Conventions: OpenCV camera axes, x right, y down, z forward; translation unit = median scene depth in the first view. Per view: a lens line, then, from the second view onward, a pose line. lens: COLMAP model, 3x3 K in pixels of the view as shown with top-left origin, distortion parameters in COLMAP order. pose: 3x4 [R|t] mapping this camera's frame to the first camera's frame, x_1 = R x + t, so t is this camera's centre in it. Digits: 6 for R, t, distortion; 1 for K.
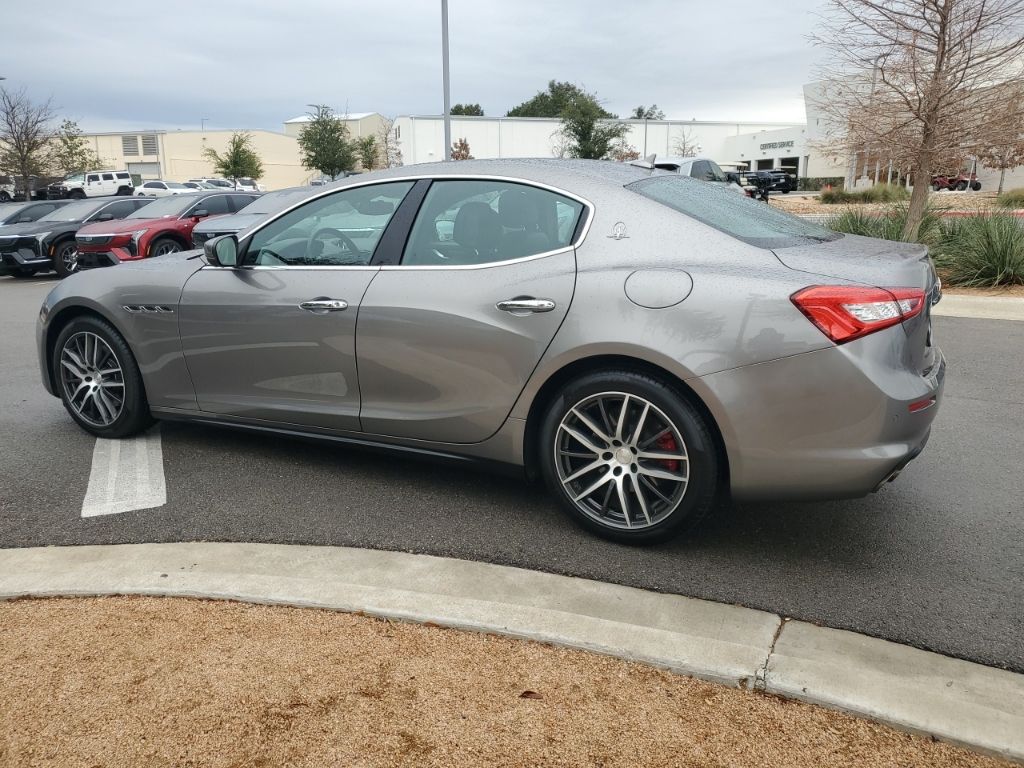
lens RADIAL K [[796.3, 0, 510.7], [0, 796.3, 387.0], [0, 0, 1]] dist [0.034139, -0.003603]
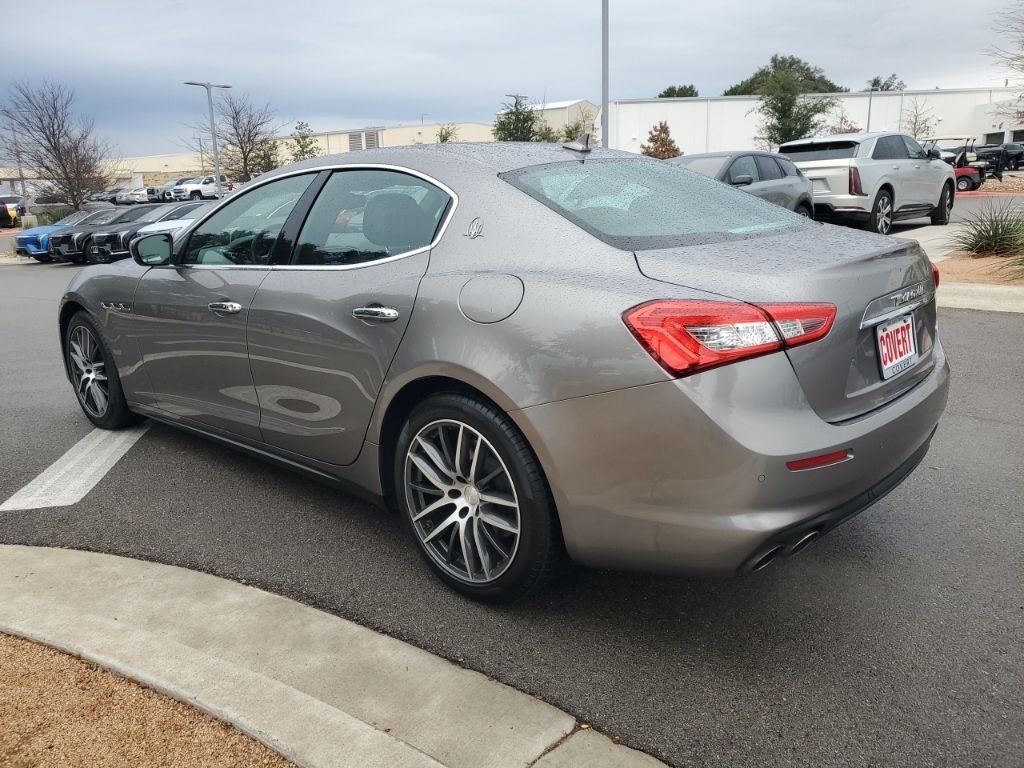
lens RADIAL K [[801.6, 0, 512.0], [0, 801.6, 384.0], [0, 0, 1]] dist [0.025599, 0.000231]
pose [[0.965801, 0.042429, -0.255791, 0.358671], [-0.039554, 0.999083, 0.016377, -0.042196], [0.256251, -0.005700, 0.966593, 0.171848]]
